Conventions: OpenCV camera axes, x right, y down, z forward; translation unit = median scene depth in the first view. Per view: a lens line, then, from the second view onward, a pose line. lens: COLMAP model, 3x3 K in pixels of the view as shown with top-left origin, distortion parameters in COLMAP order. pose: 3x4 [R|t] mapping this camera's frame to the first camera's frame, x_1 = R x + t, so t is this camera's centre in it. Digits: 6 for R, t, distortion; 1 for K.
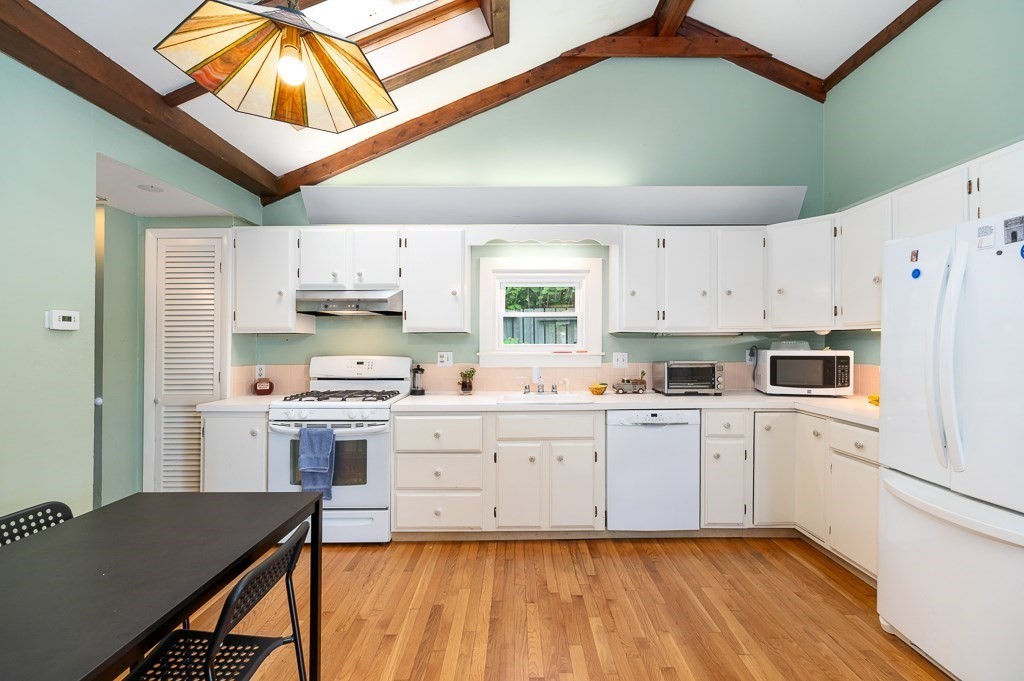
lens RADIAL K [[448.5, 0, 518.1], [0, 448.5, 340.9], [0, 0, 1]] dist [-0.000752, -0.001957]
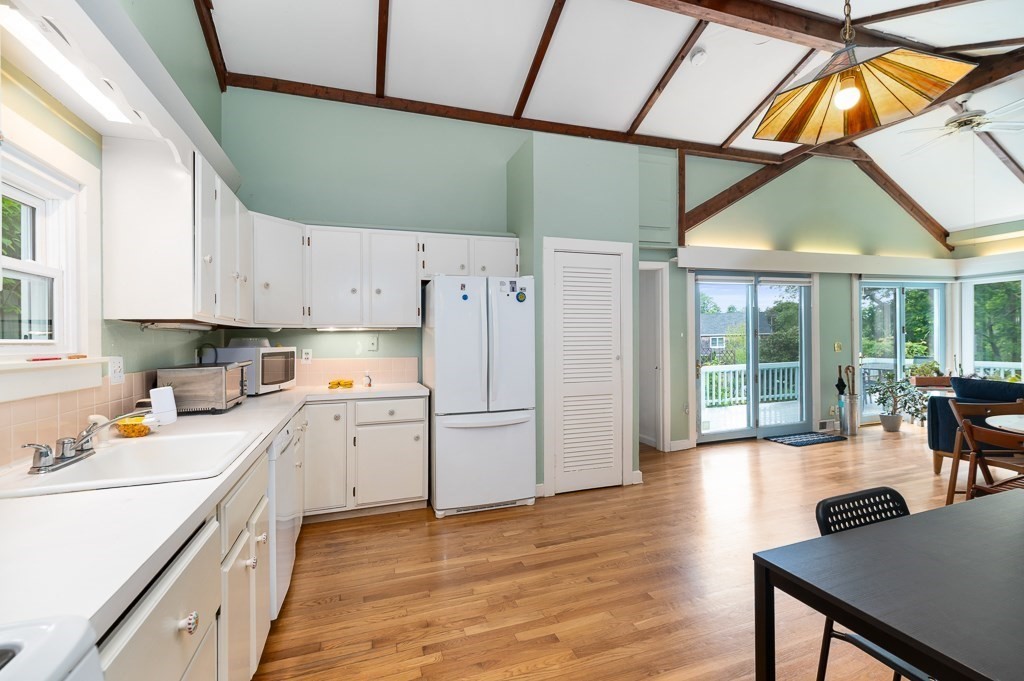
lens RADIAL K [[448.5, 0, 513.8], [0, 448.5, 348.0], [0, 0, 1]] dist [-0.000752, -0.001957]
pose [[-0.315063, -0.014213, 0.948964, -0.480574], [0.011930, 0.999750, 0.018935, 0.010080], [-0.948996, 0.017286, -0.314815, 0.780570]]
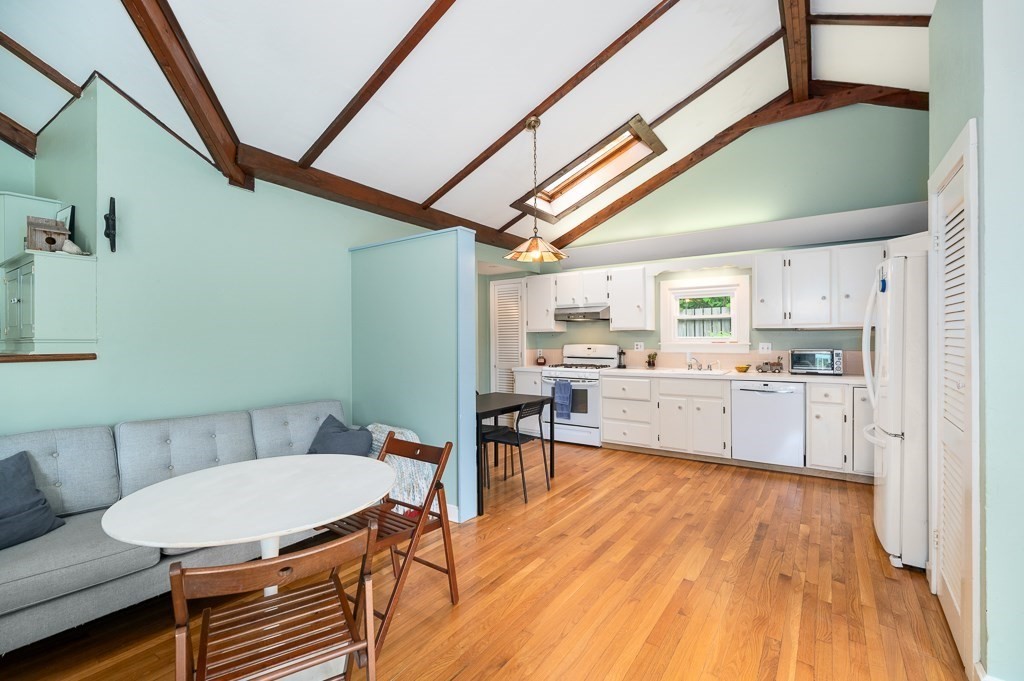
lens RADIAL K [[448.5, 0, 511.9], [0, 448.5, 334.5], [0, 0, 1]] dist [-0.000752, -0.001957]
pose [[0.818349, -0.008754, -0.574655, 0.422033], [0.011368, 0.999935, 0.000955, -0.009687], [0.574609, -0.007314, 0.818395, -0.616689]]
